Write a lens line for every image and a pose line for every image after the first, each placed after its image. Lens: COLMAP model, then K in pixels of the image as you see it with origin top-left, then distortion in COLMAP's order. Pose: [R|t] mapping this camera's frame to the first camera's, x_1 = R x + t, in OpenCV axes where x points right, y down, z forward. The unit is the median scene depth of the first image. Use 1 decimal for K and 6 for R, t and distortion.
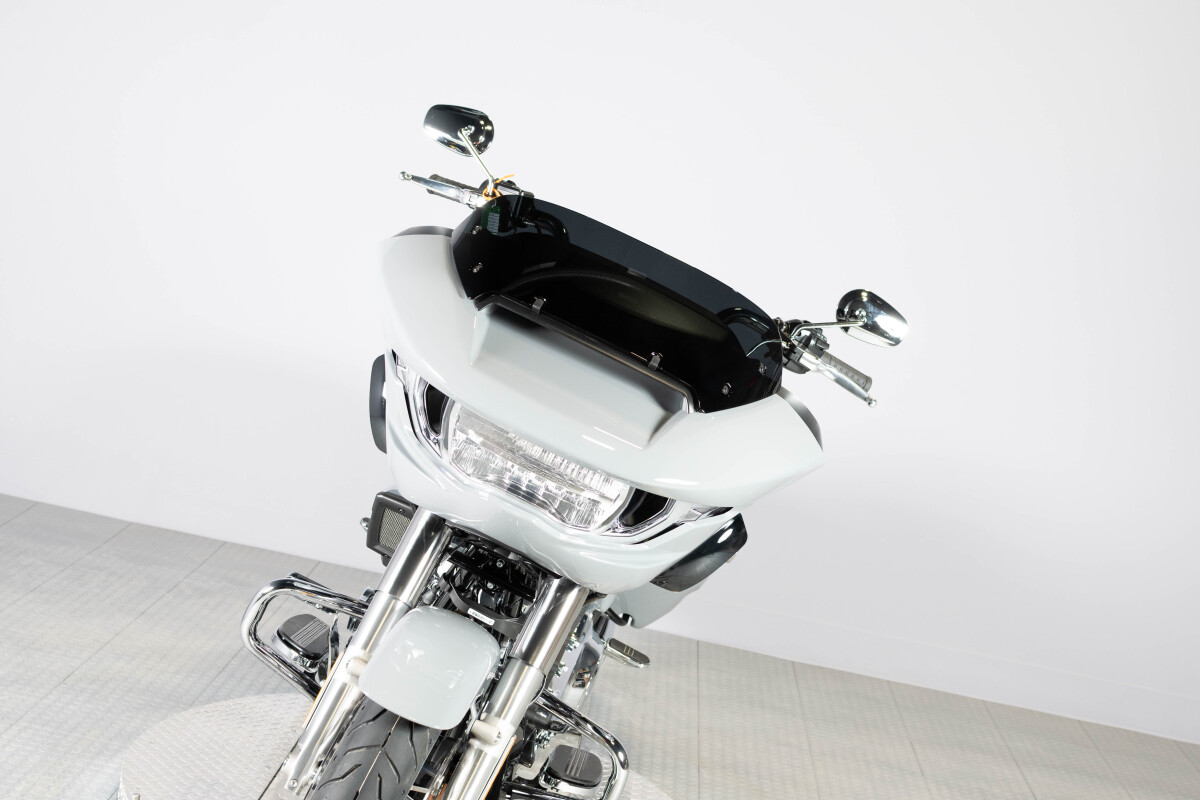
lens RADIAL K [[1792.2, 0, 596.4], [0, 1792.2, 379.2], [0, 0, 1]] dist [0.004098, -0.061501]
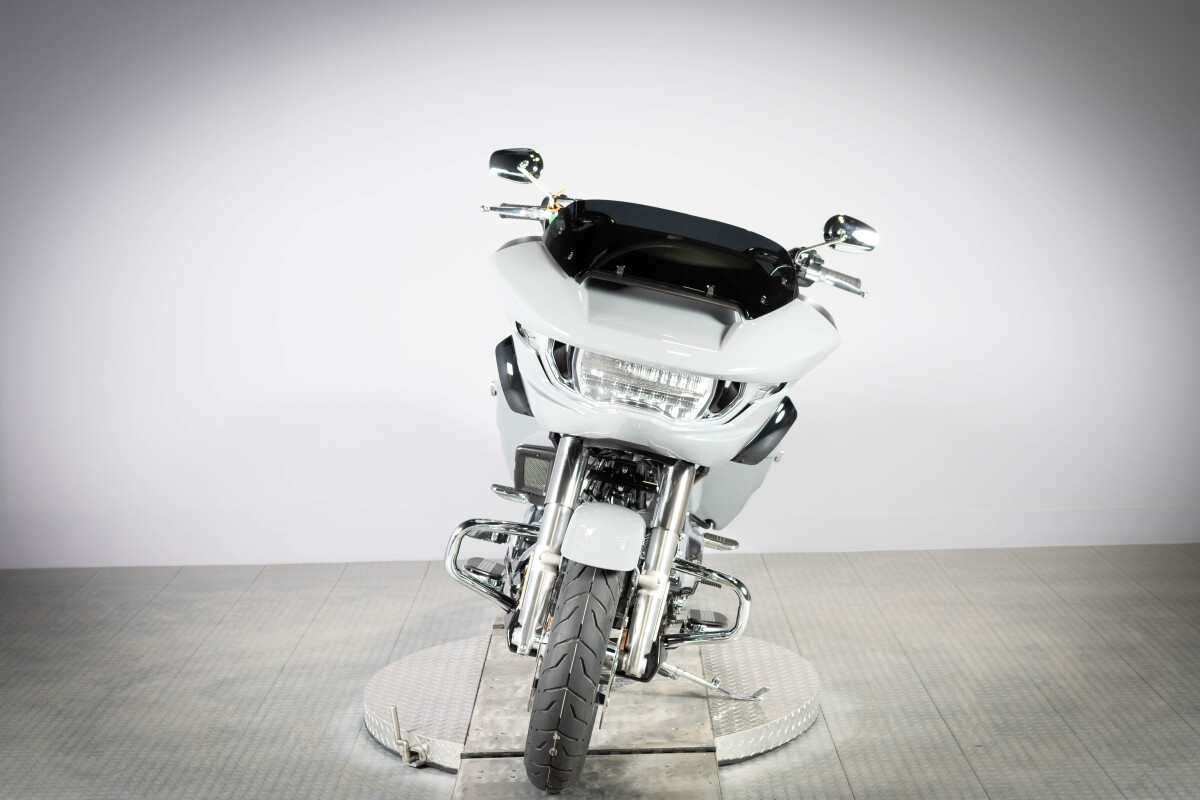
lens RADIAL K [[1909.6, 0, 600.0], [0, 1909.6, 400.0], [0, 0, 1]] dist [0.009640, 0.113340]
pose [[0.974226, -0.224378, 0.023202, -0.090471], [0.224539, 0.974455, -0.004523, 0.051838], [-0.021595, 0.009616, 0.999721, -0.426634]]
